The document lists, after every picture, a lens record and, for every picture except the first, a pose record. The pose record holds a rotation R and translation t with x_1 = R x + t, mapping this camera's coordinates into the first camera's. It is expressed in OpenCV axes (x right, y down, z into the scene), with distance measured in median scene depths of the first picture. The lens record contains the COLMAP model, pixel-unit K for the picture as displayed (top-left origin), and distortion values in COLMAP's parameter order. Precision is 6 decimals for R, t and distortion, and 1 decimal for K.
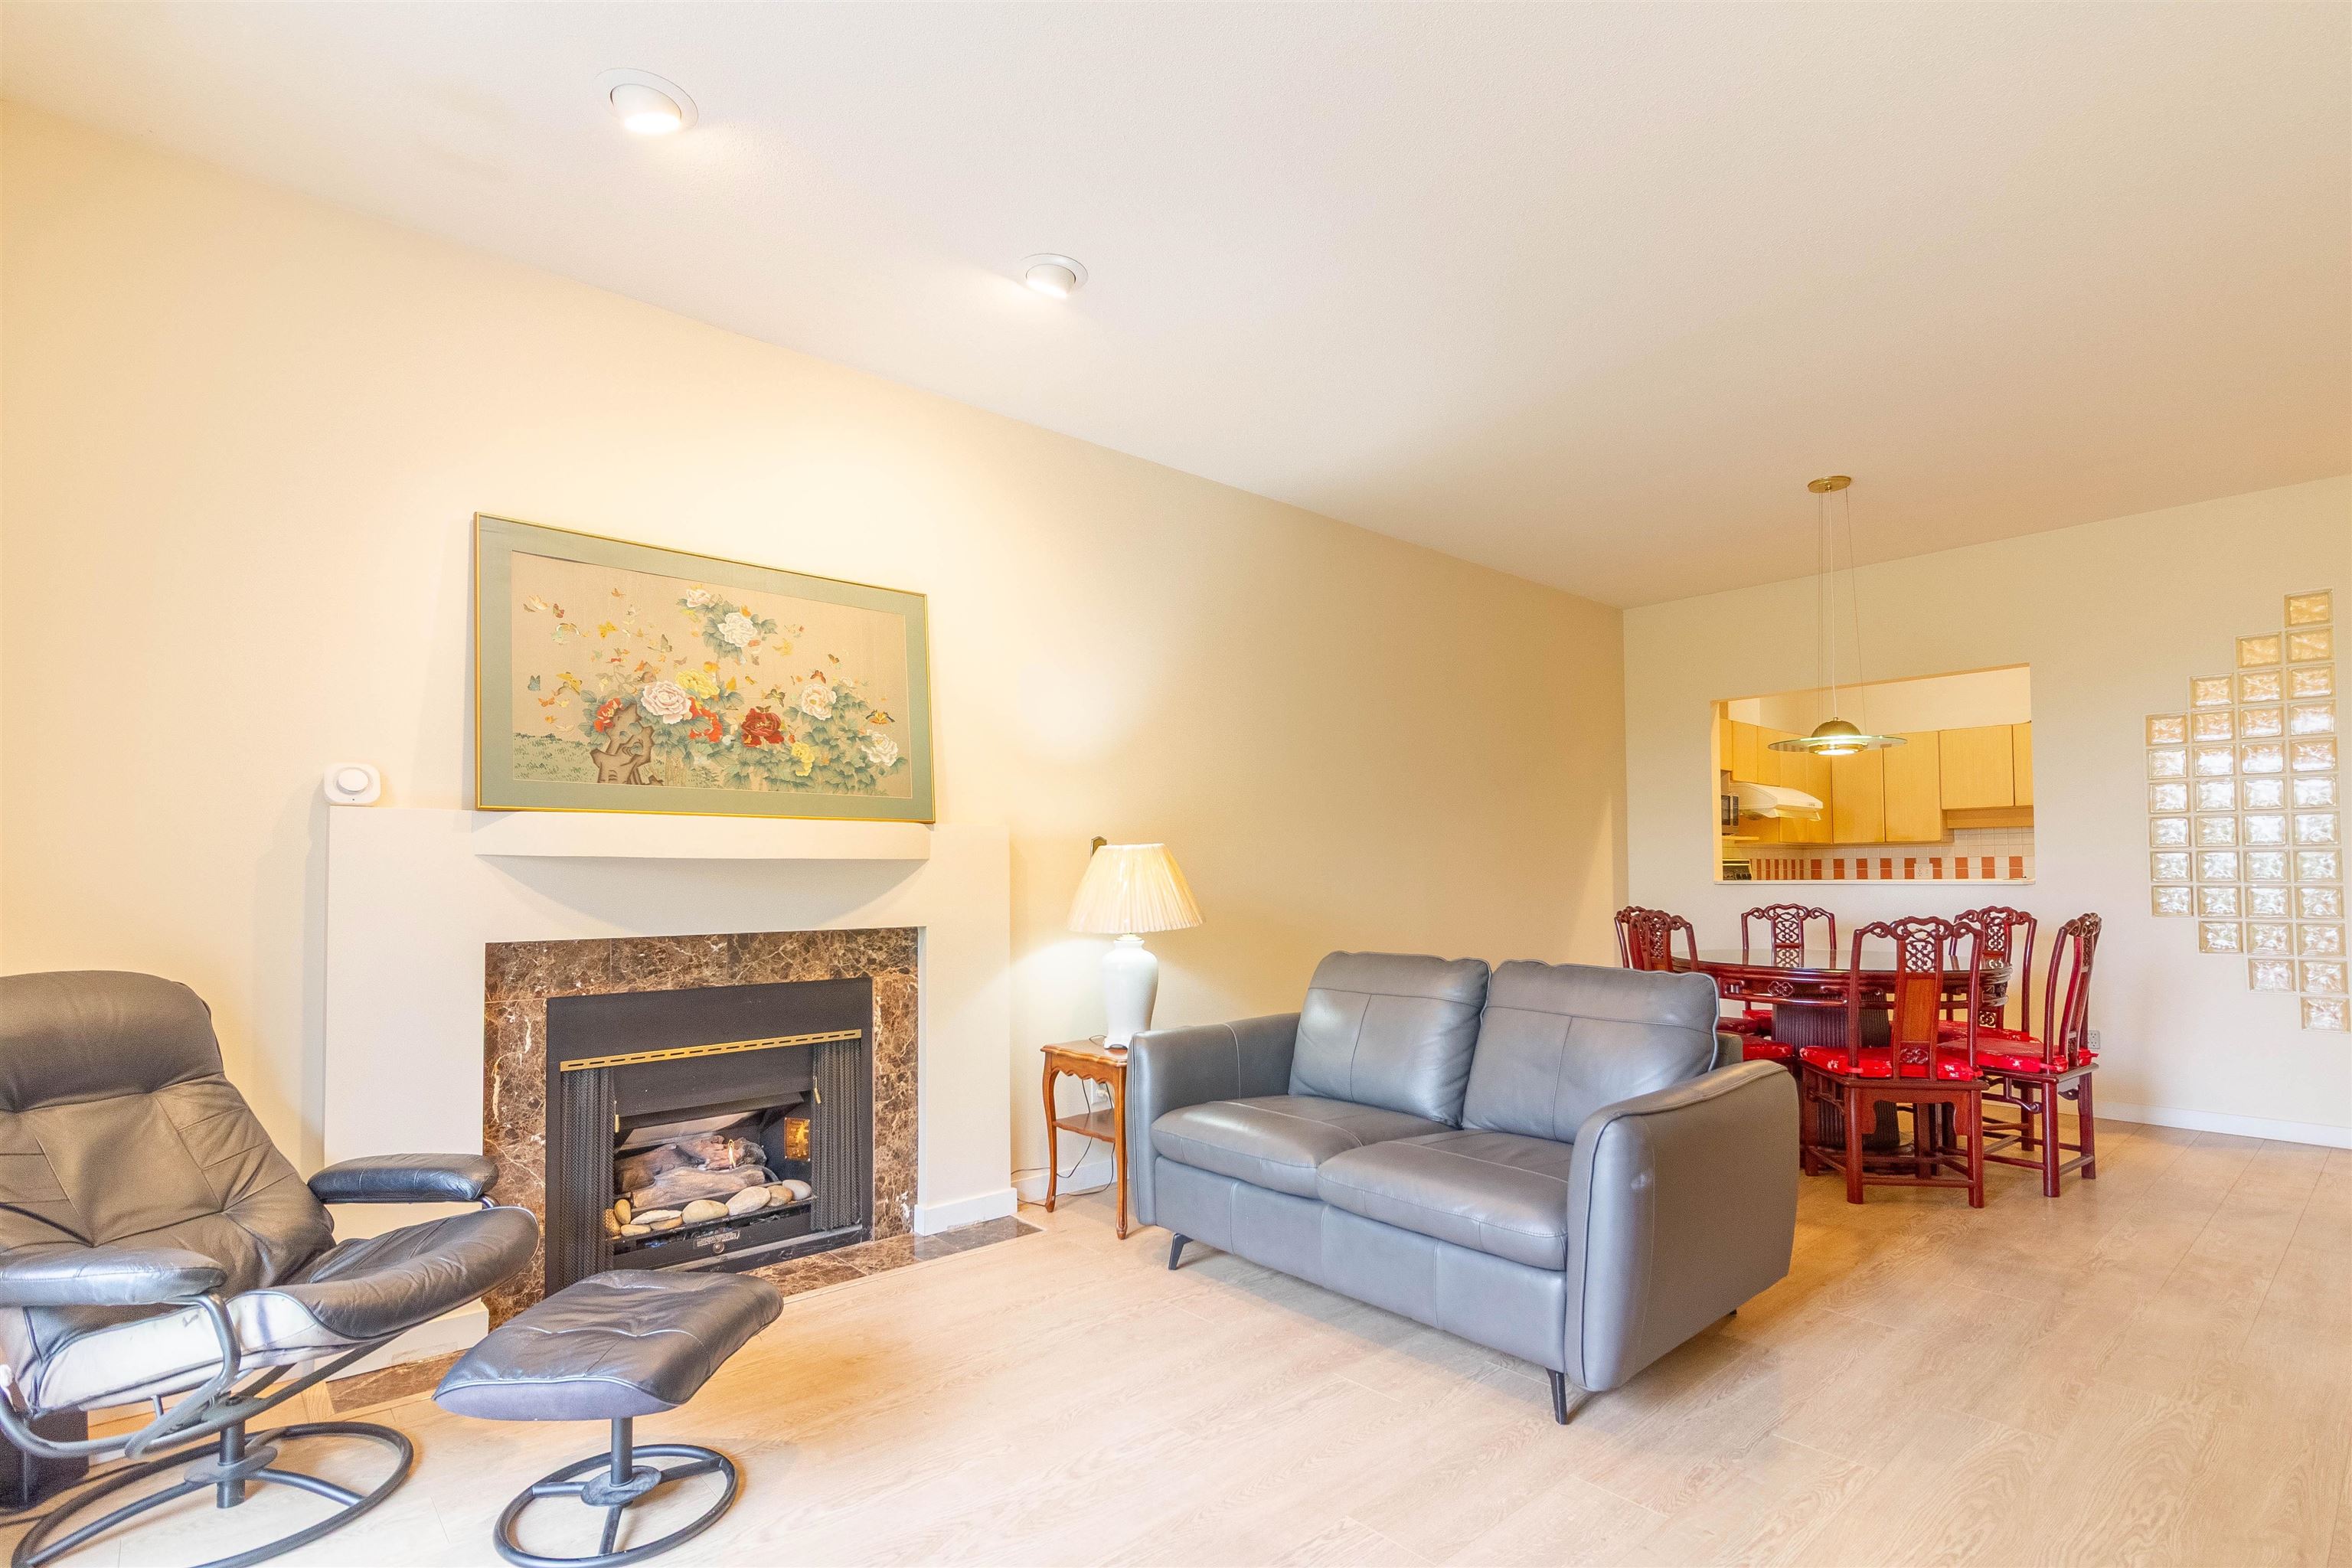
lens RADIAL K [[1090.0, 0, 1228.2], [0, 1090.0, 830.7], [0, 0, 1]] dist [0.003172, 0.000710]
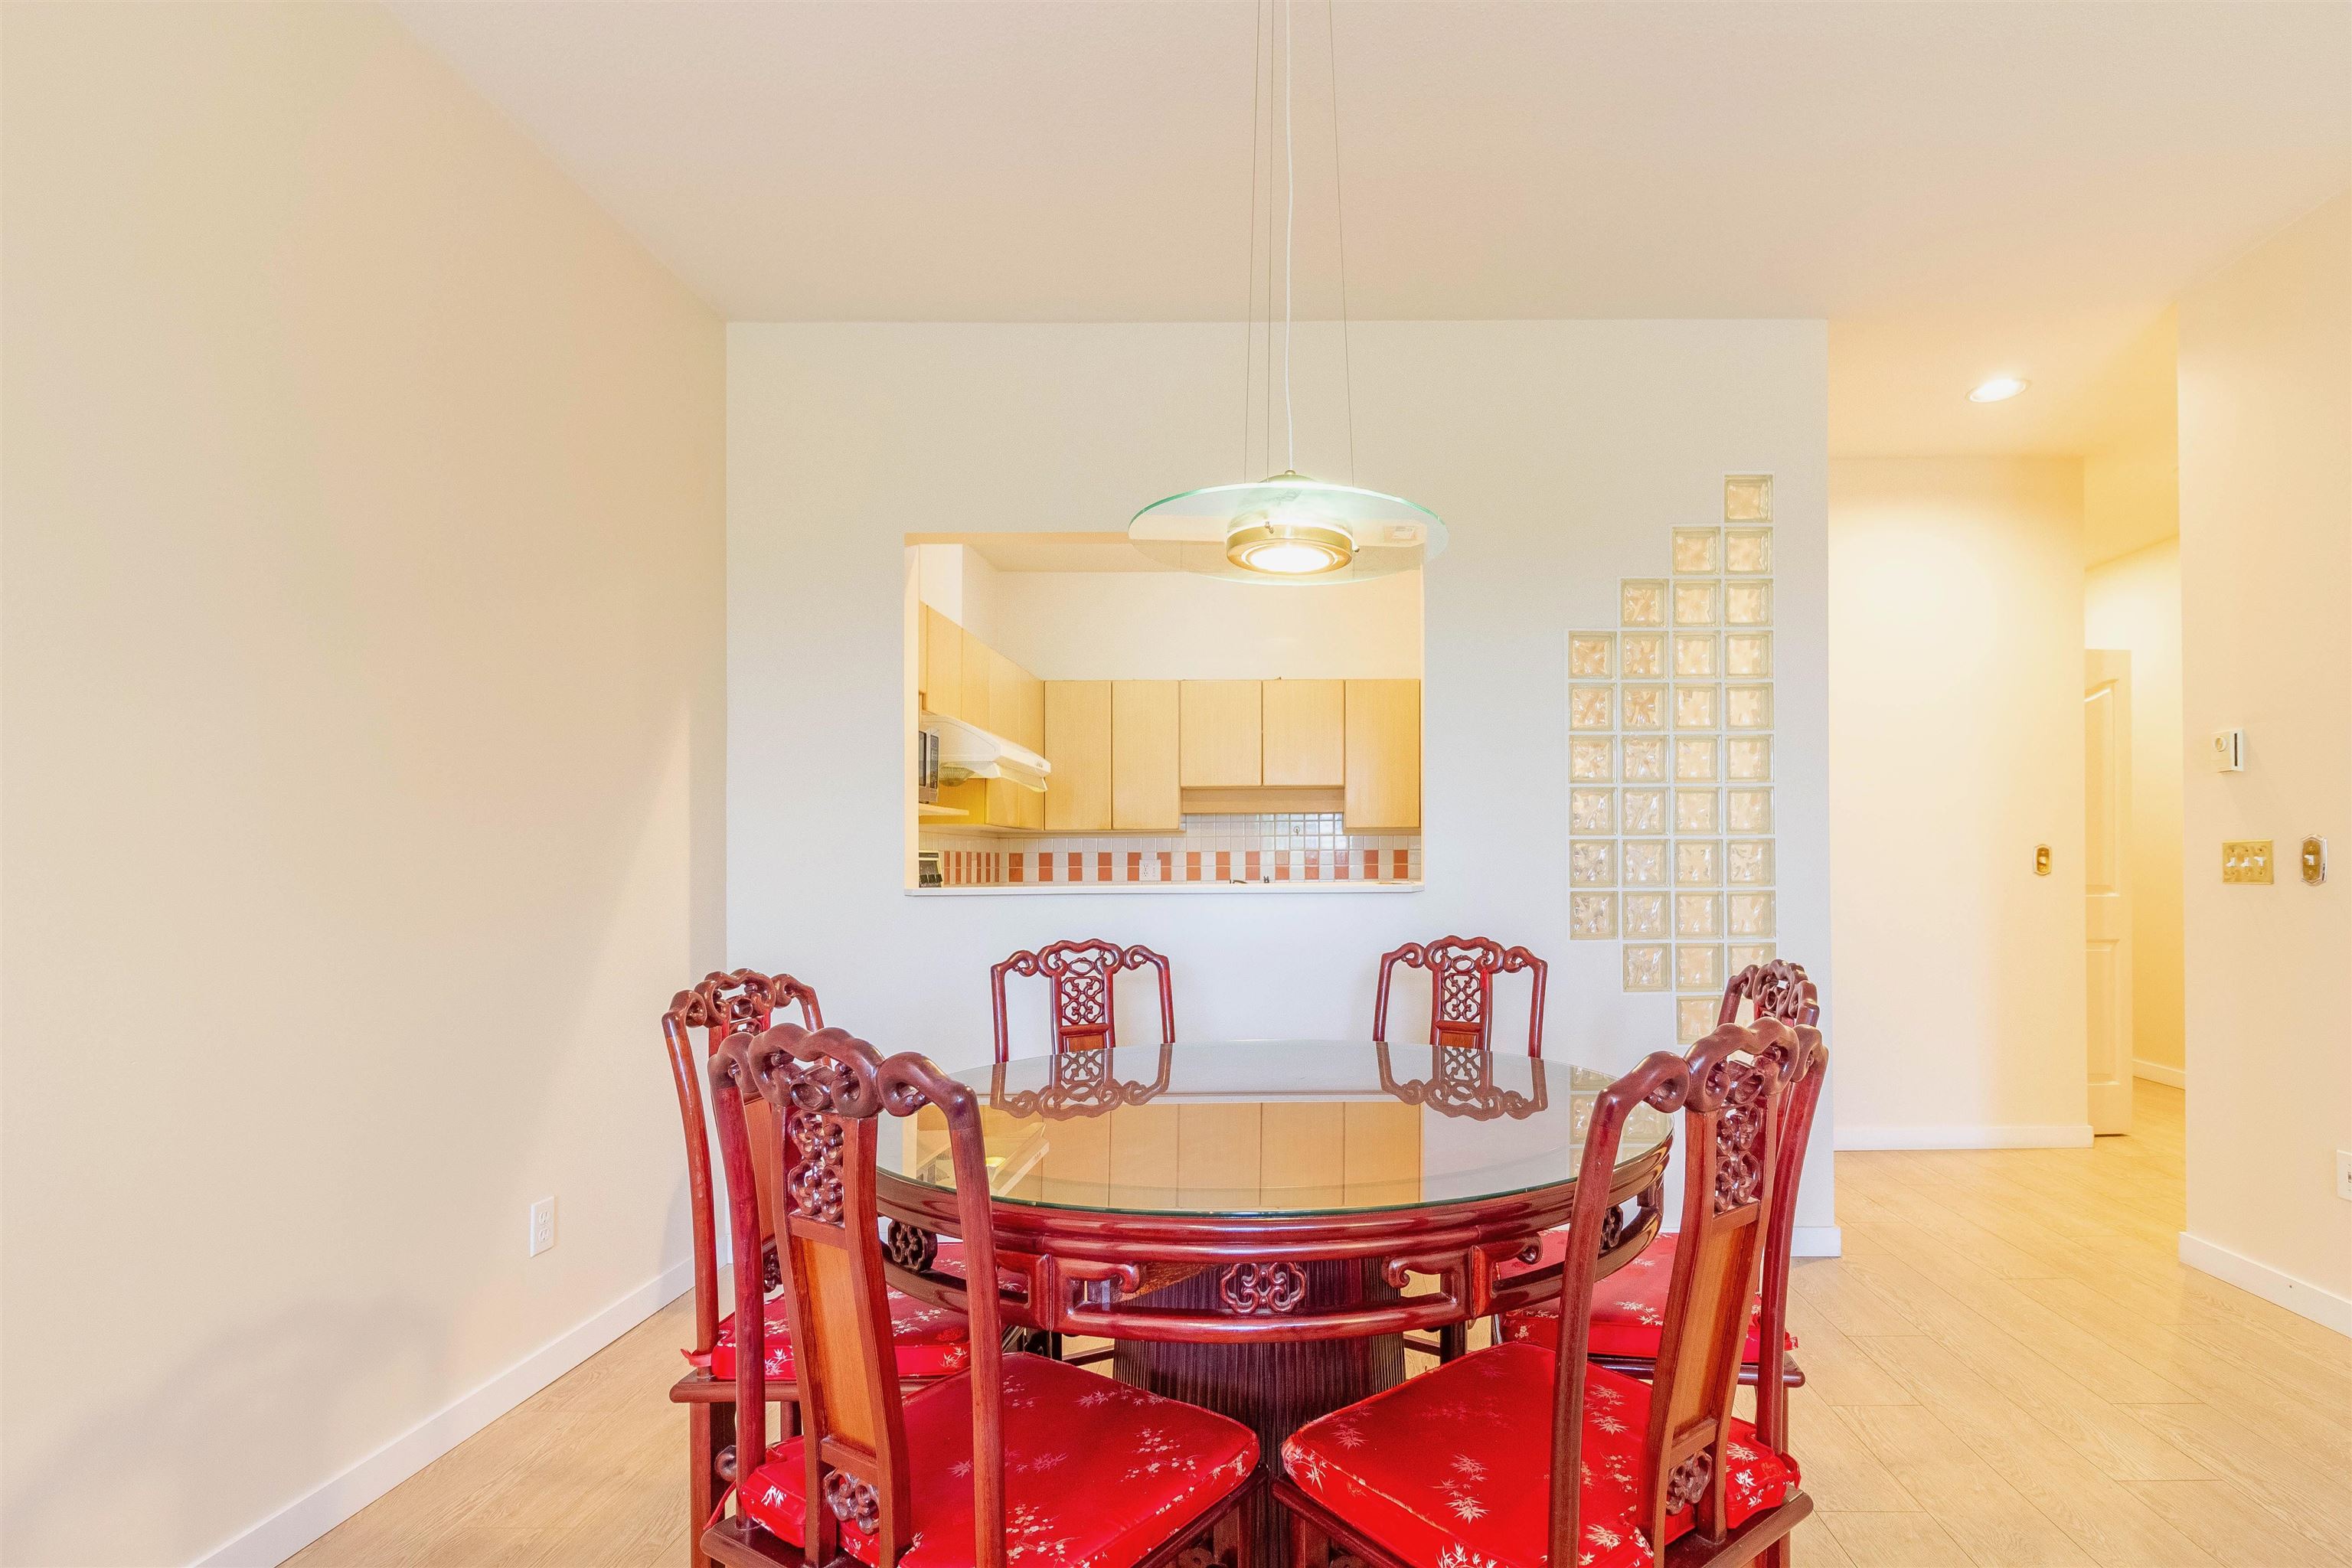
lens RADIAL K [[1128.8, 0, 1310.4], [0, 1128.8, 844.5], [0, 0, 1]] dist [0.000879, 0.000211]
pose [[0.681726, 0.017679, 0.731394, 0.353326], [-0.027658, 0.999616, 0.001617, 0.036032], [-0.731085, -0.021331, 0.681953, 0.938125]]
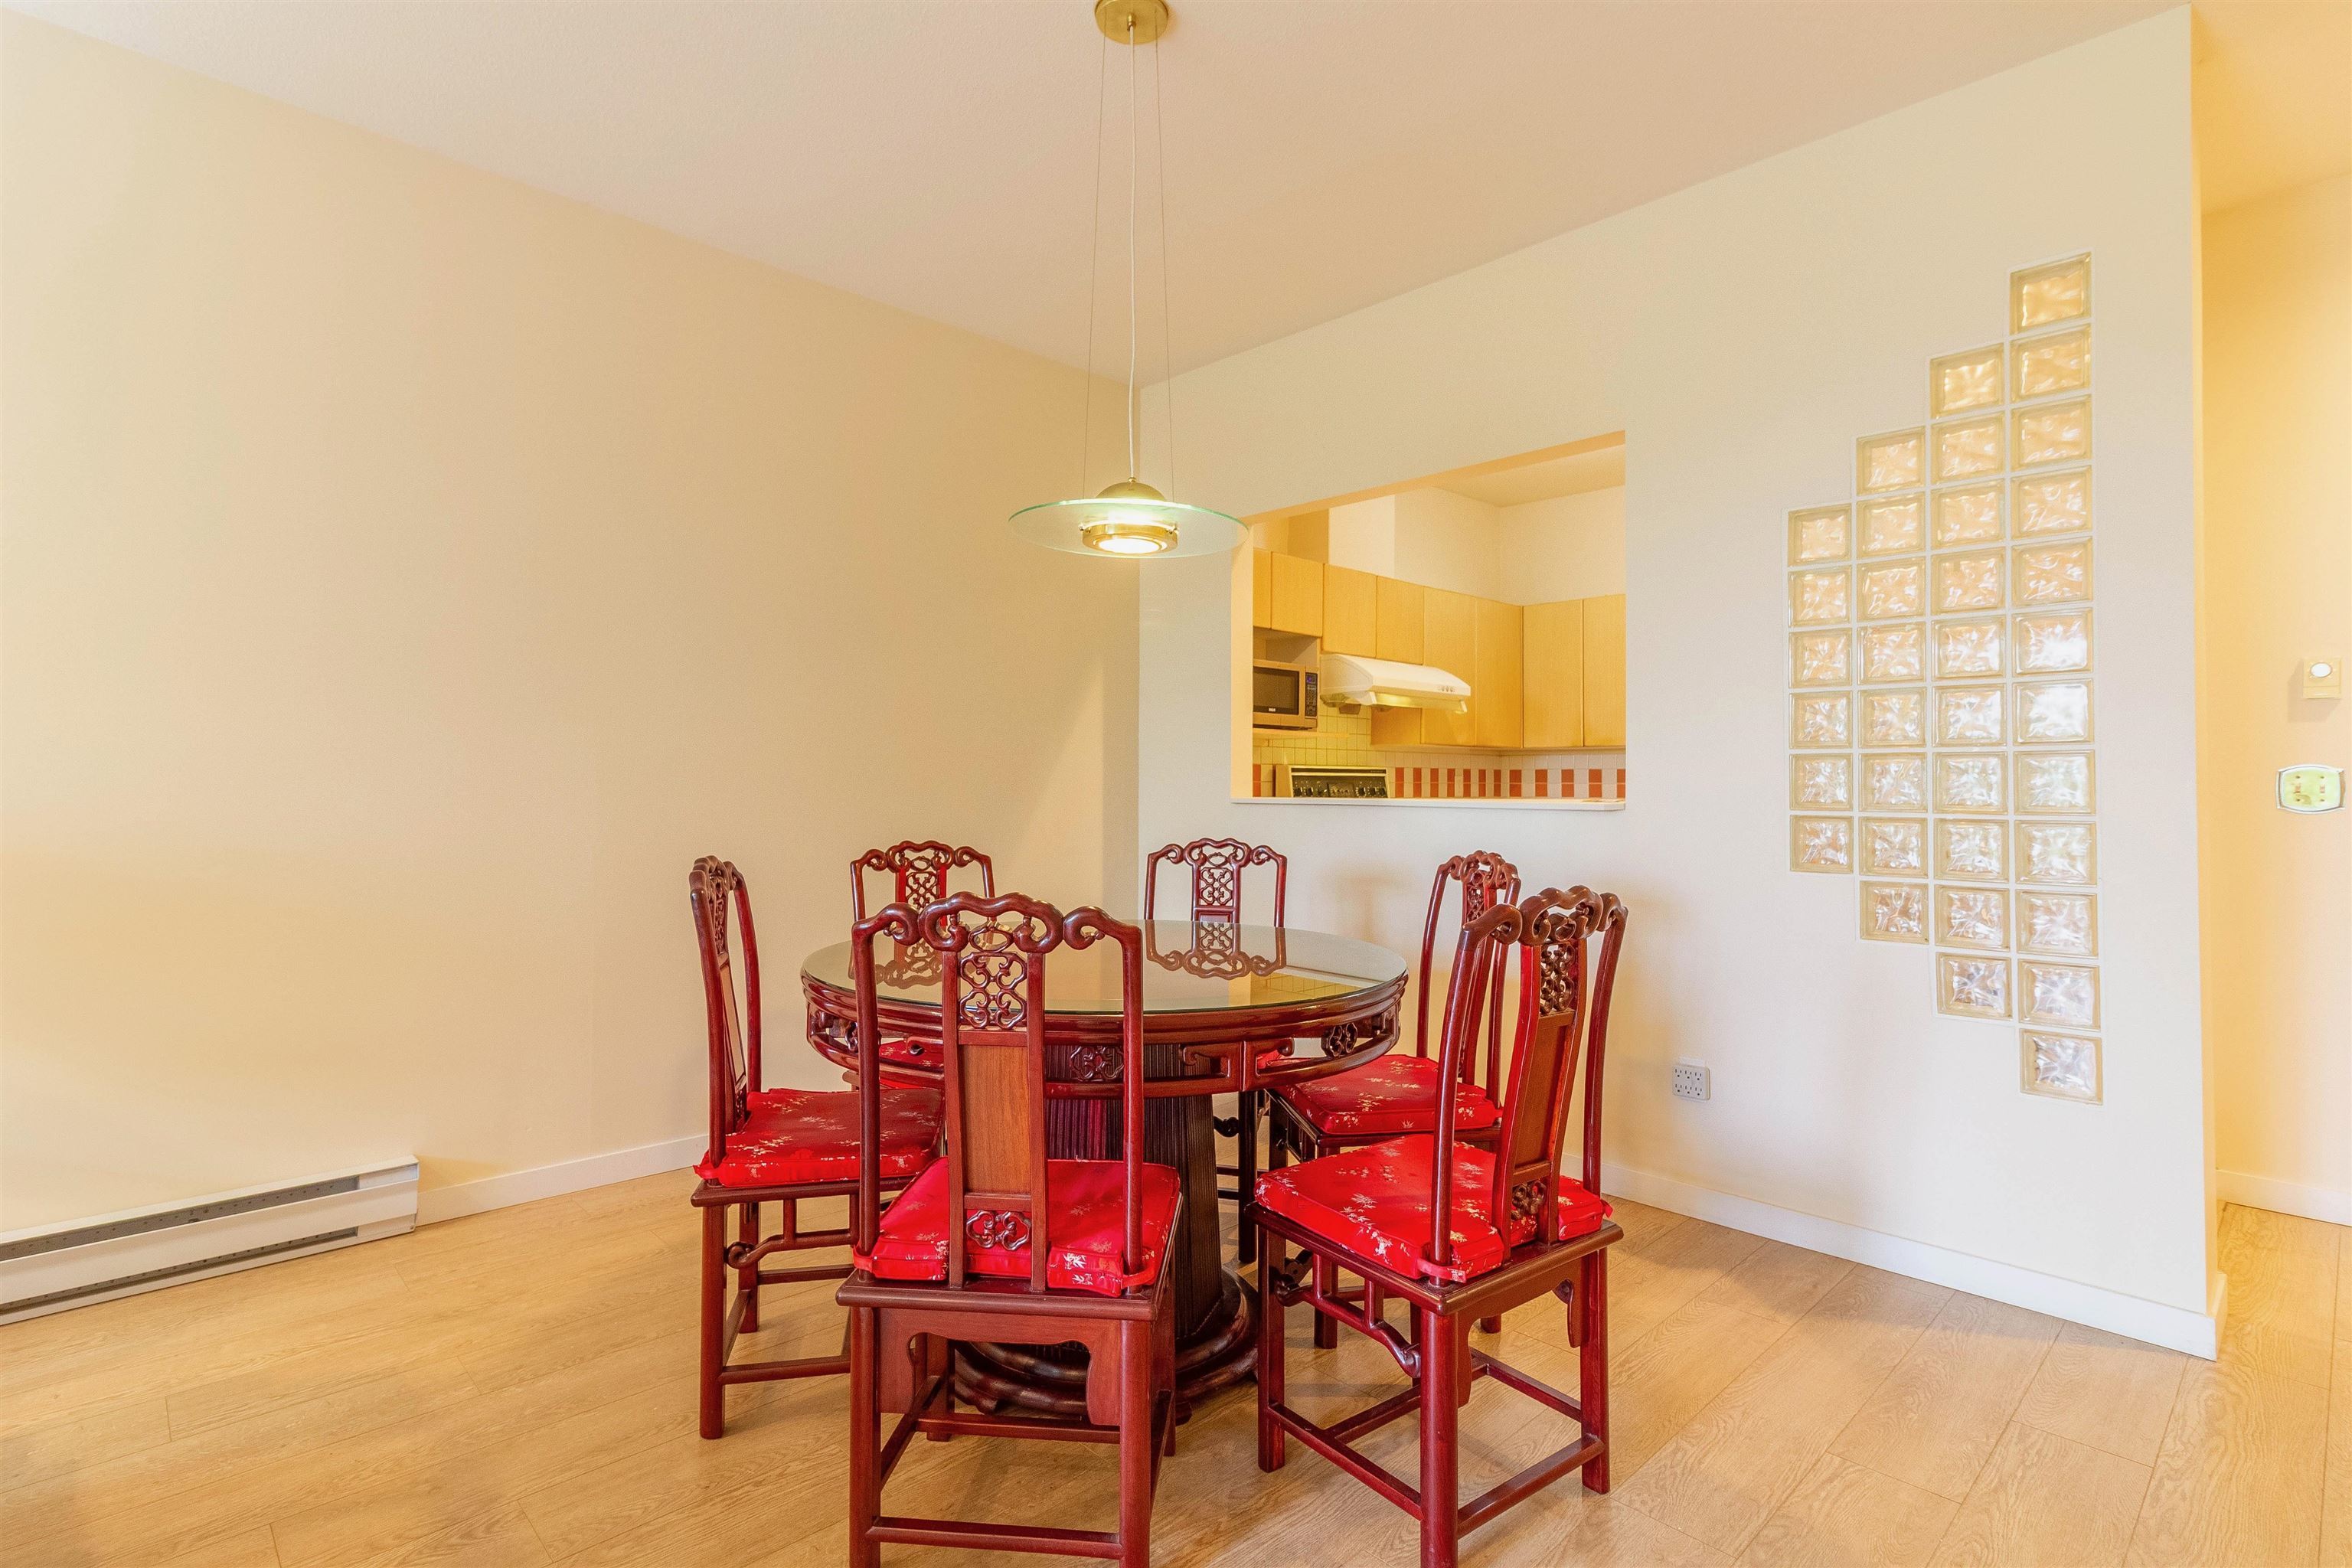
lens RADIAL K [[1110.0, 0, 1192.4], [0, 1110.0, 759.1], [0, 0, 1]] dist [0.001582, 0.000793]
pose [[0.999403, 0.013516, 0.031796, 0.743588], [-0.014074, 0.999750, 0.017393, 0.022479], [-0.031553, -0.017830, 0.999343, 0.632519]]
